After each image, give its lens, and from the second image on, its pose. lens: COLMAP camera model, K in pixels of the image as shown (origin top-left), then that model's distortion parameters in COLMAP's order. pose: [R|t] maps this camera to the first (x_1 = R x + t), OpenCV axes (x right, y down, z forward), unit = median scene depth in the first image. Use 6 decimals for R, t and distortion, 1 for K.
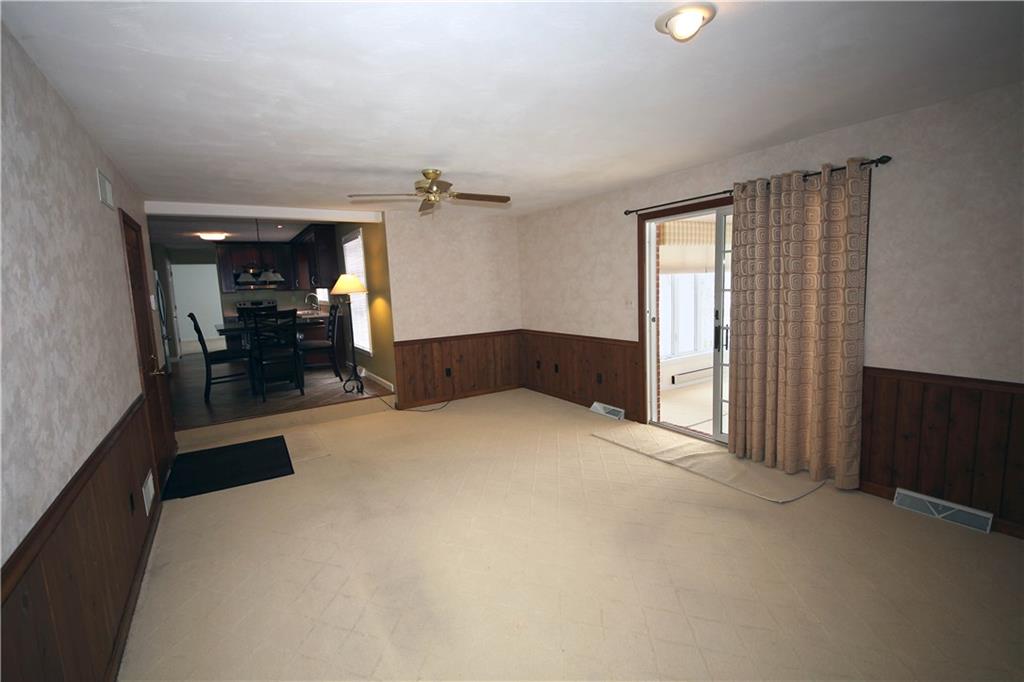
lens RADIAL K [[465.6, 0, 506.0], [0, 465.6, 340.7], [0, 0, 1]] dist [0.037430, -0.000455]
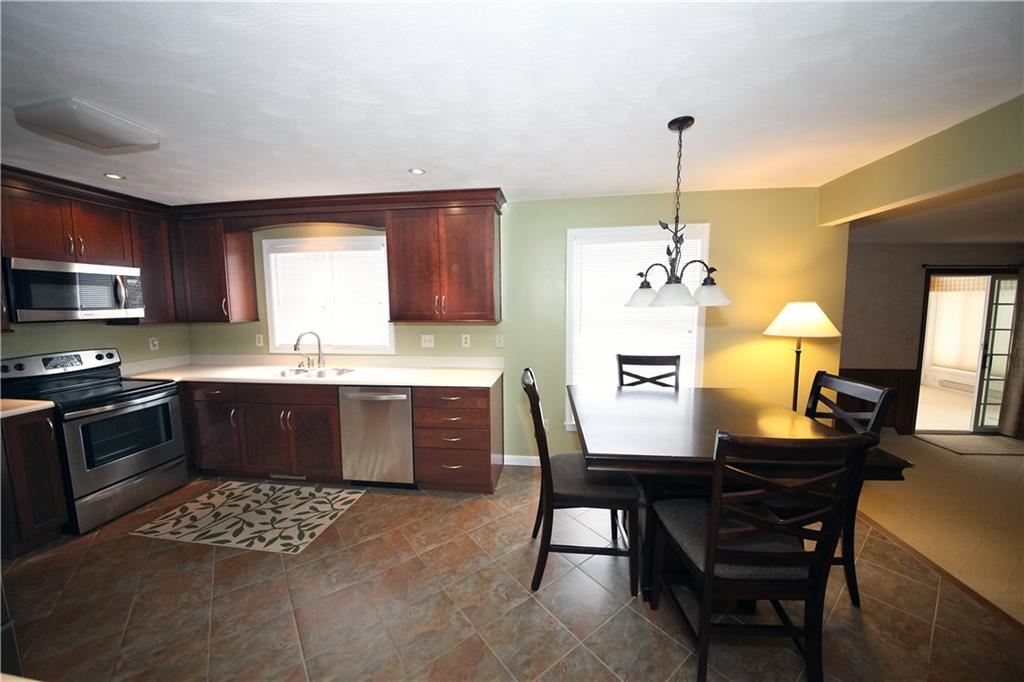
lens RADIAL K [[377.1, 0, 512.0], [0, 377.1, 341.0], [0, 0, 1]] dist [-0.033957, 0.000040]
pose [[0.630574, -0.032742, 0.775438, -1.338386], [0.075772, 0.996934, -0.019522, -0.162849], [-0.772421, 0.071066, 0.631122, 1.451103]]
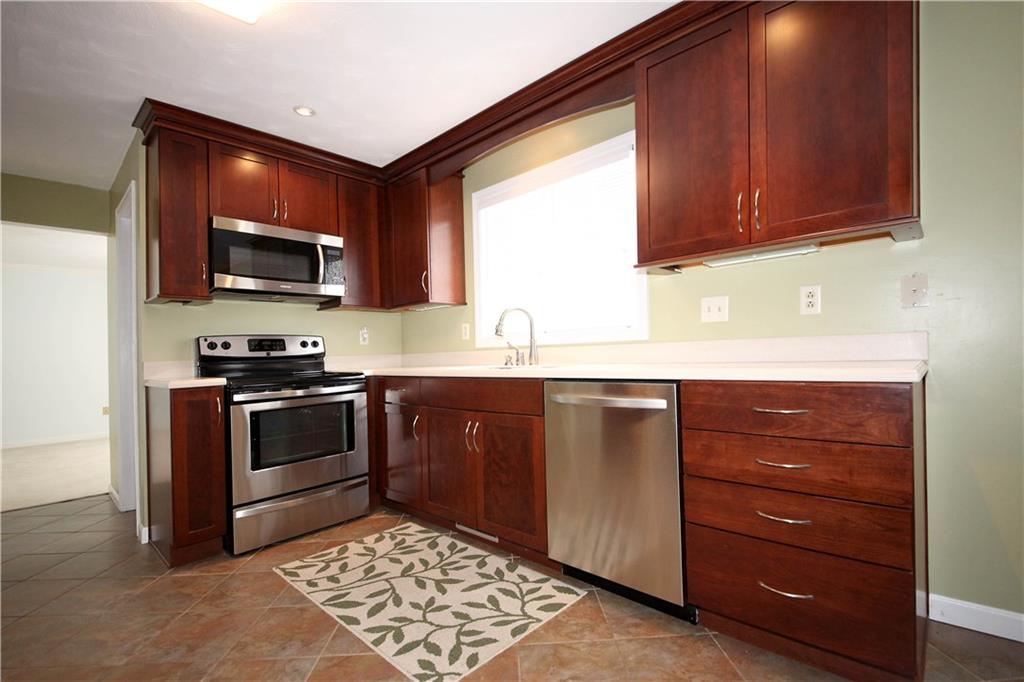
lens RADIAL K [[465.6, 0, 506.0], [0, 465.6, 340.7], [0, 0, 1]] dist [0.037430, -0.000455]
pose [[0.966960, 0.032672, 0.252827, -1.162574], [0.008094, 0.987319, -0.158545, -0.079220], [-0.254801, 0.155354, 0.954433, 1.691636]]
